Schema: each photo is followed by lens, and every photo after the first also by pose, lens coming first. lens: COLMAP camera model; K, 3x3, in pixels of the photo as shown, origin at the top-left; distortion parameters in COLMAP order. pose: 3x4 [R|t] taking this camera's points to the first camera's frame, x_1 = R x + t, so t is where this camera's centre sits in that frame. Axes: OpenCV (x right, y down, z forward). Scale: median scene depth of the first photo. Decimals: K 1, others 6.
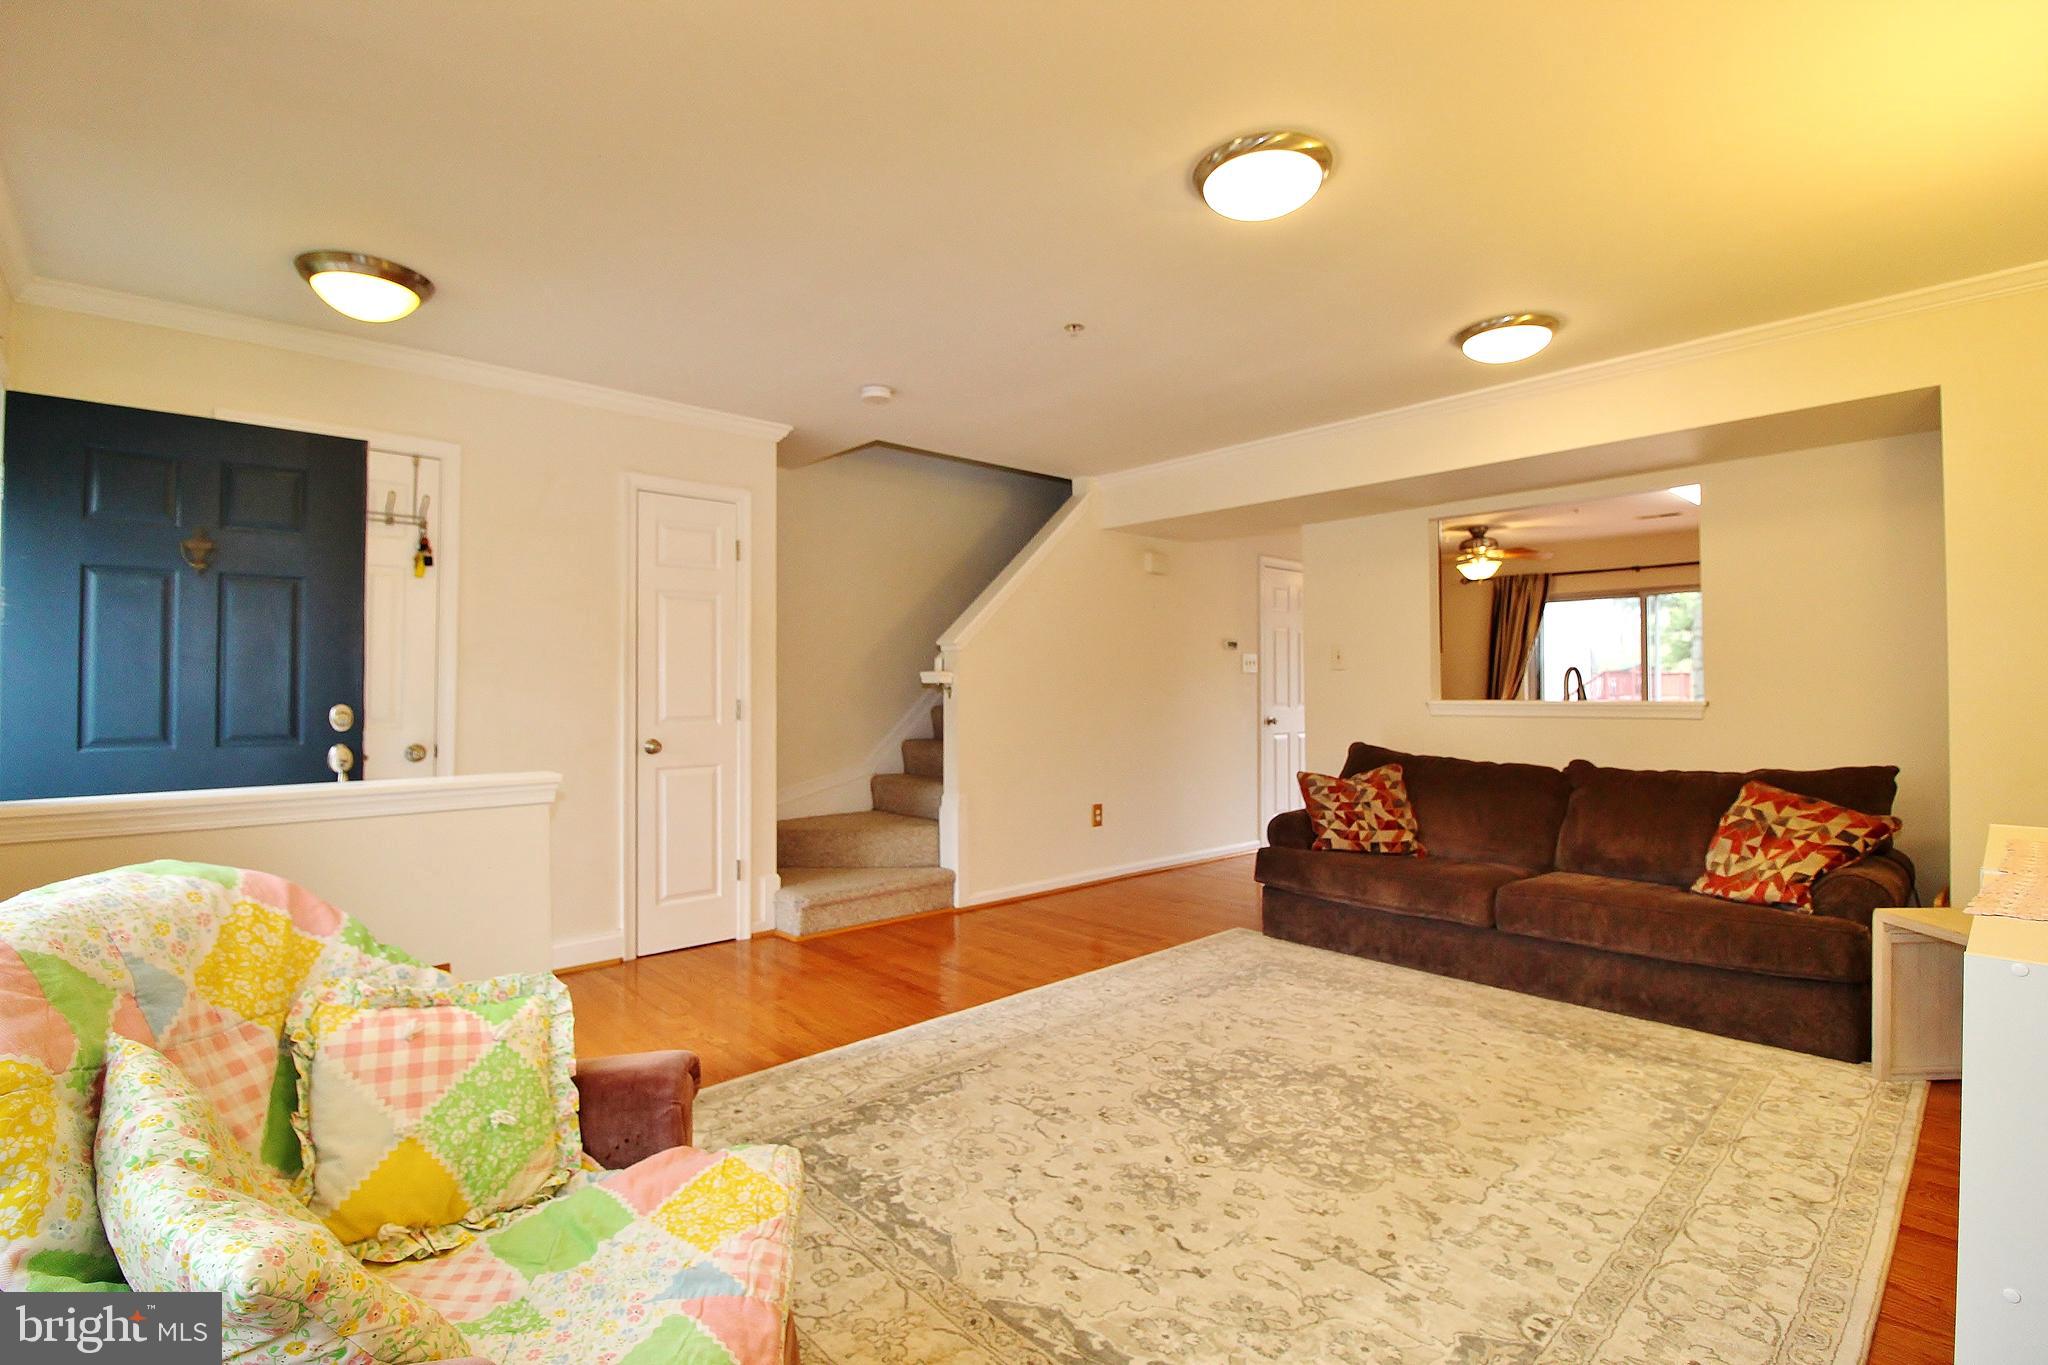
lens RADIAL K [[936.5, 0, 1024.0], [0, 936.5, 682.5], [0, 0, 1]] dist [0.000471, 0.000044]
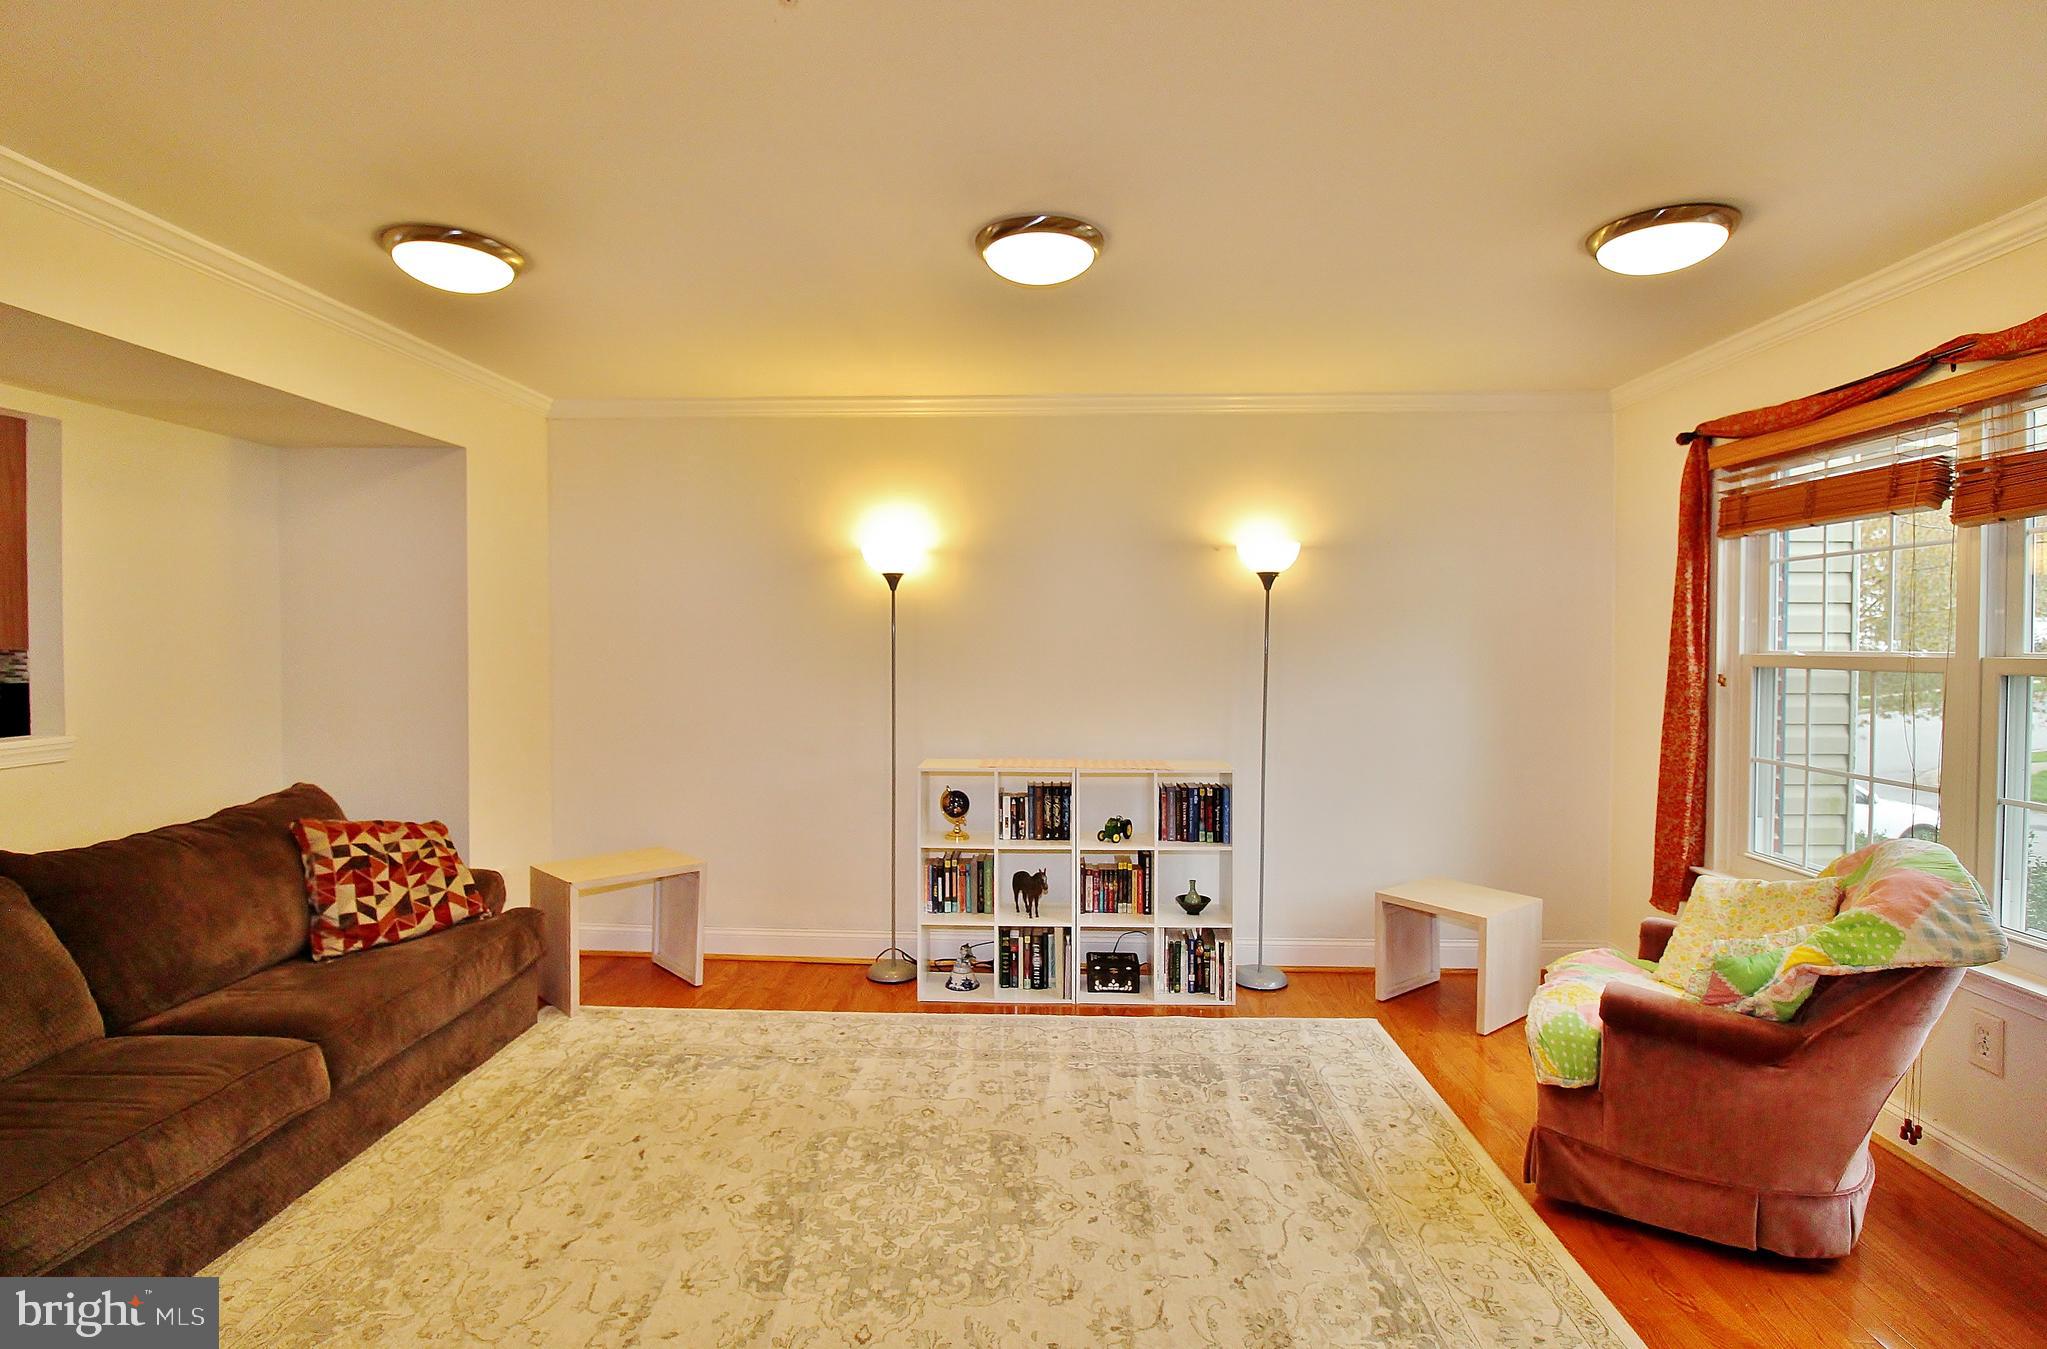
lens RADIAL K [[960.3, 0, 1023.5], [0, 960.3, 674.5], [0, 0, 1]] dist [-0.001619, -0.000231]
pose [[-0.709118, -0.025936, 0.704613, -0.439538], [-0.010975, 0.999608, 0.025750, -0.080336], [-0.705004, 0.010527, -0.709125, 1.576483]]
